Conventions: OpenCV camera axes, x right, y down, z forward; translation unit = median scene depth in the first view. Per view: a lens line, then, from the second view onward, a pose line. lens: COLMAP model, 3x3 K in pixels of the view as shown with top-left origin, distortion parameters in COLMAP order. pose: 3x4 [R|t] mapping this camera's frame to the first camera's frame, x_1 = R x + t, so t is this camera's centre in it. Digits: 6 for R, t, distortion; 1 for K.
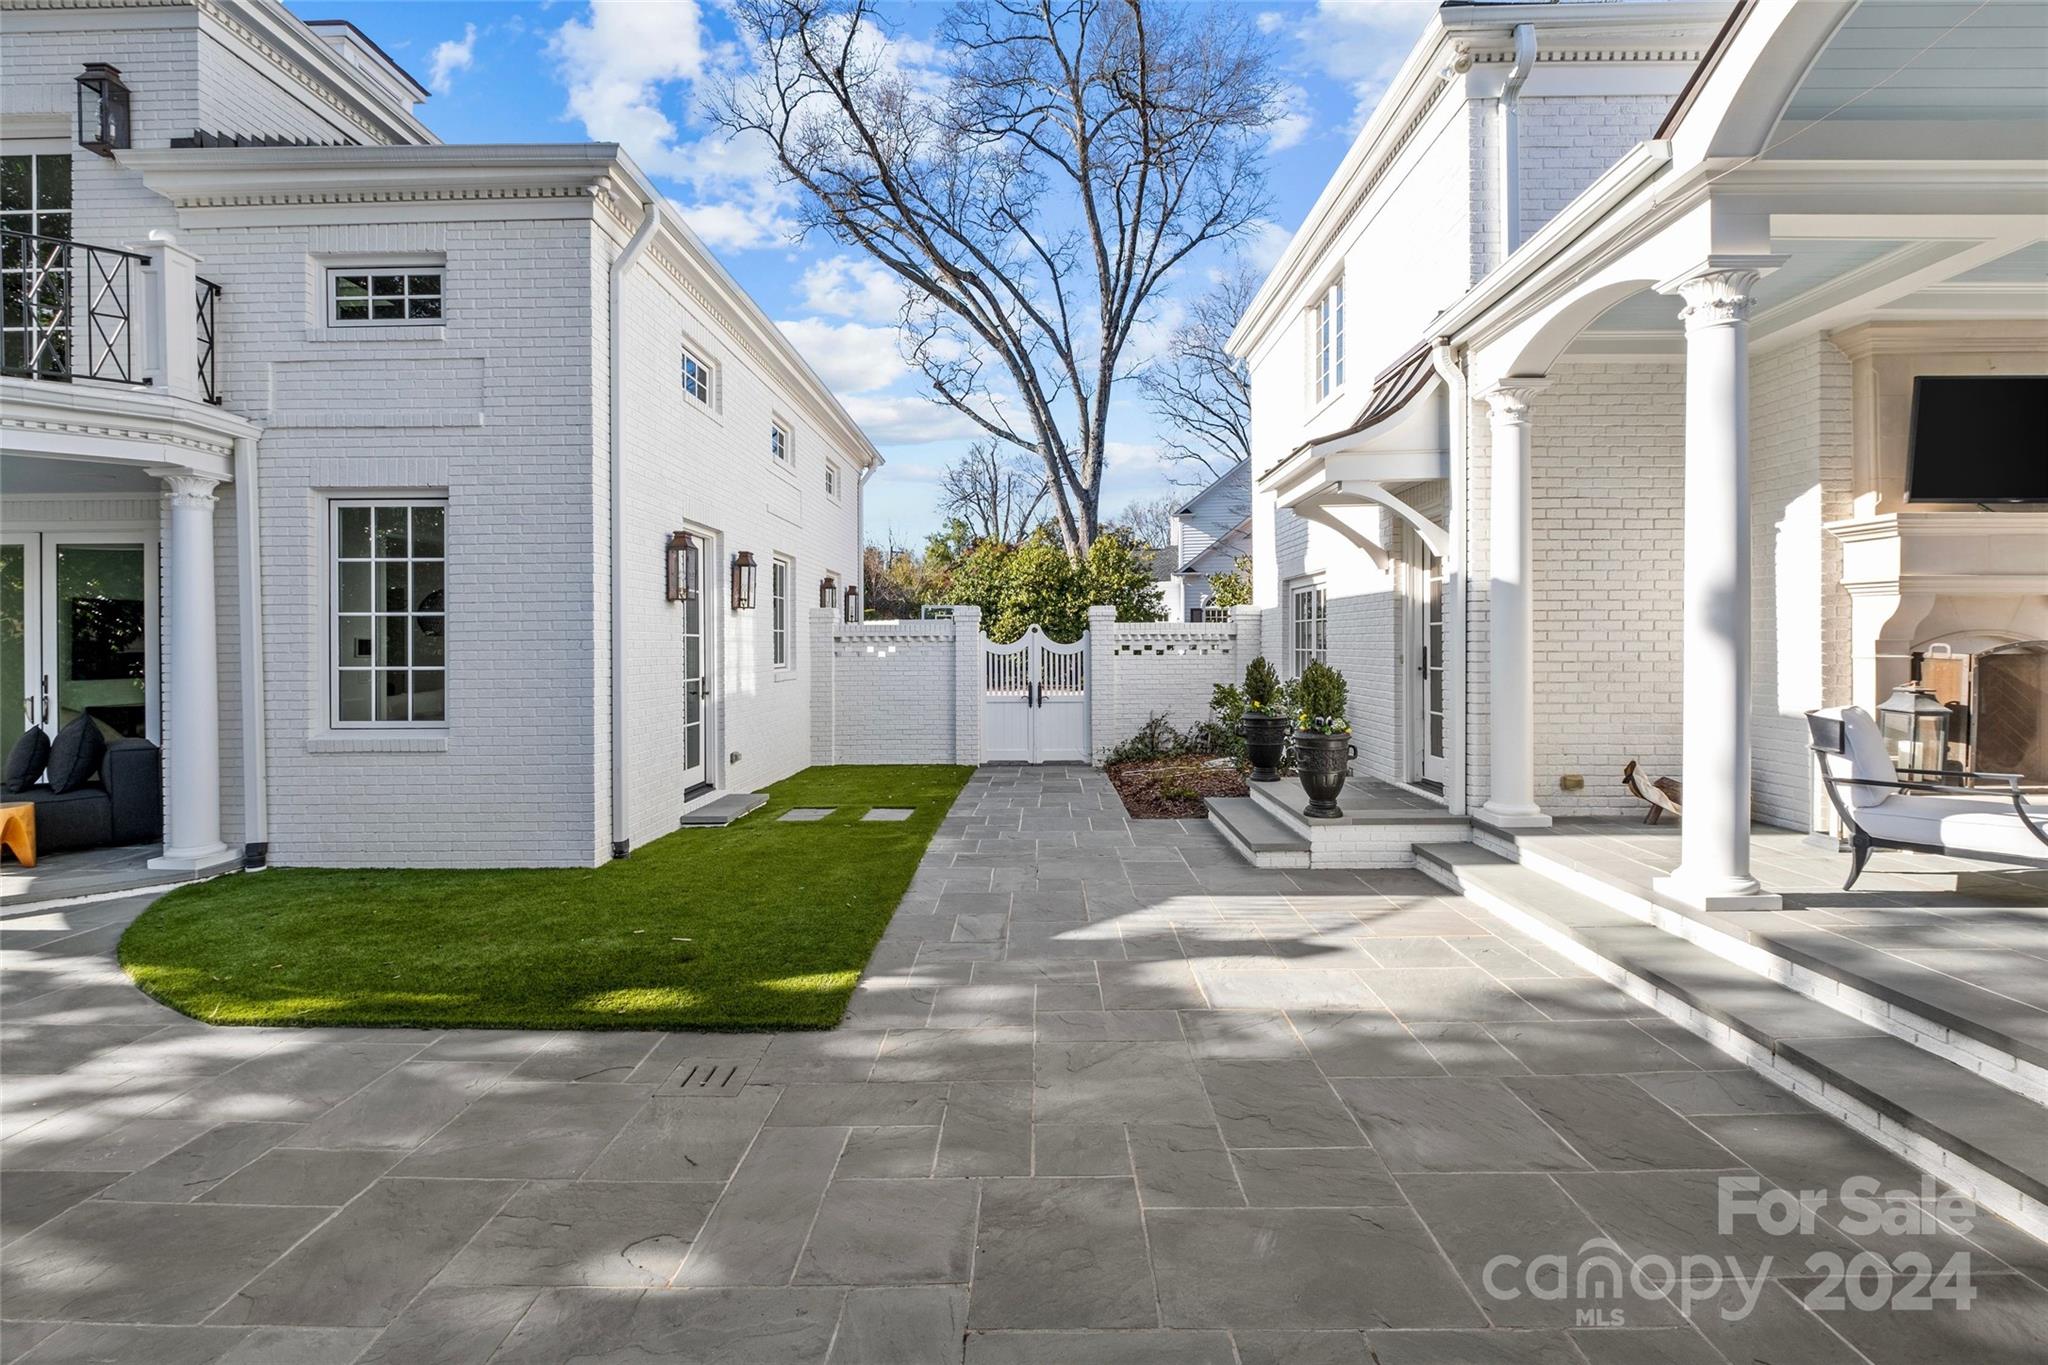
lens RADIAL K [[897.6, 0, 1027.1], [0, 897.6, 642.6], [0, 0, 1]] dist [-0.005499, -0.000546]
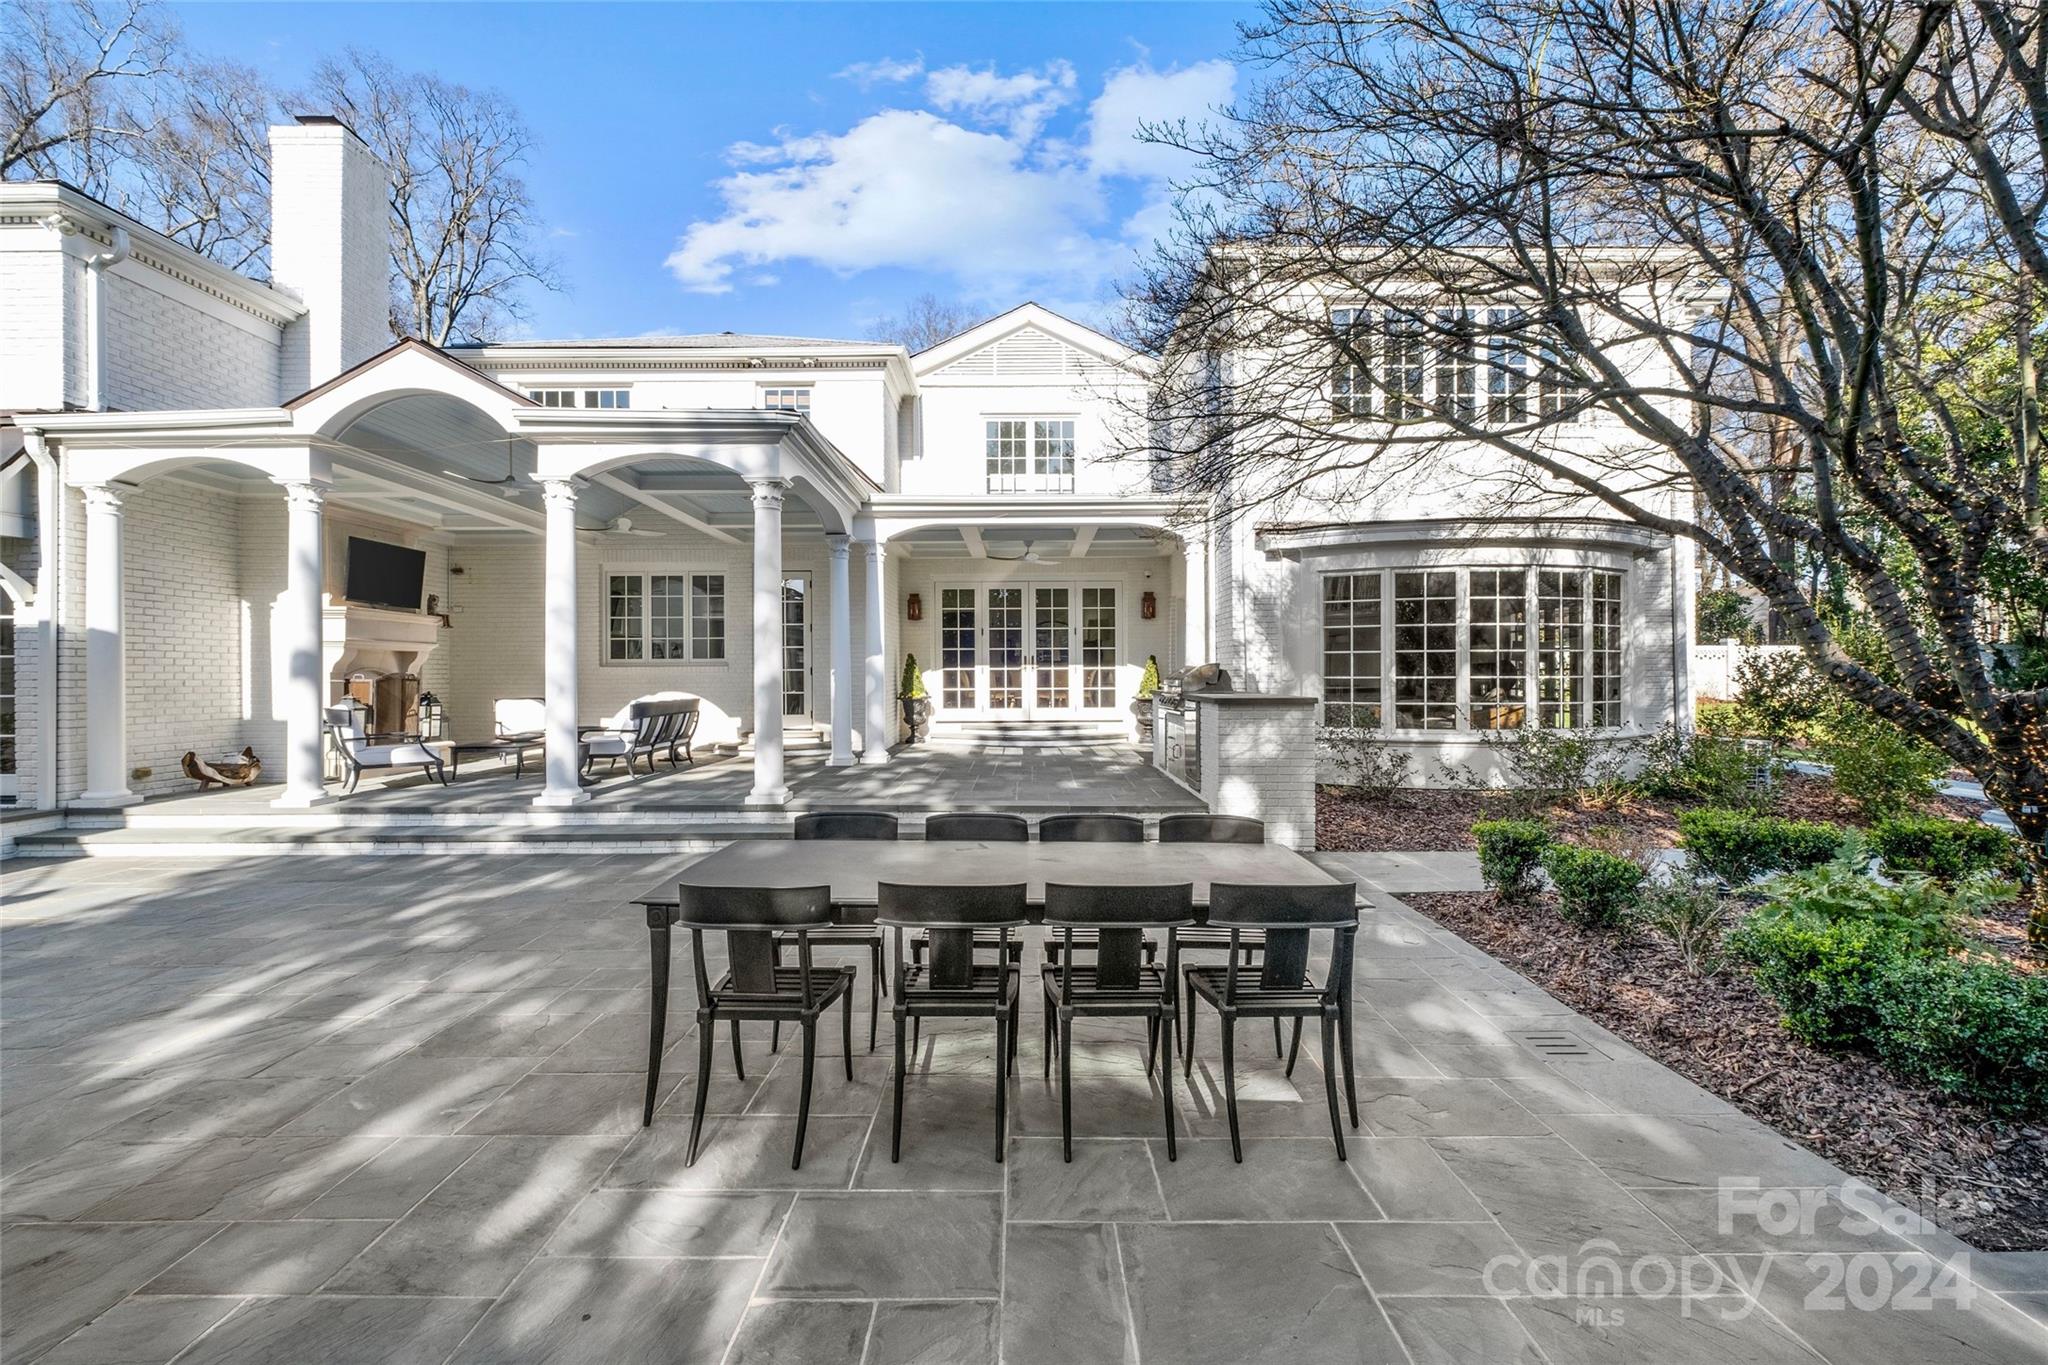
lens RADIAL K [[897.6, 0, 1025.4], [0, 897.6, 678.8], [0, 0, 1]] dist [-0.005499, -0.000546]
pose [[-0.022433, 0.002004, 0.999746, -0.956424], [0.006883, 0.999975, -0.001850, 0.023811], [-0.999725, 0.006840, -0.022446, -0.414472]]
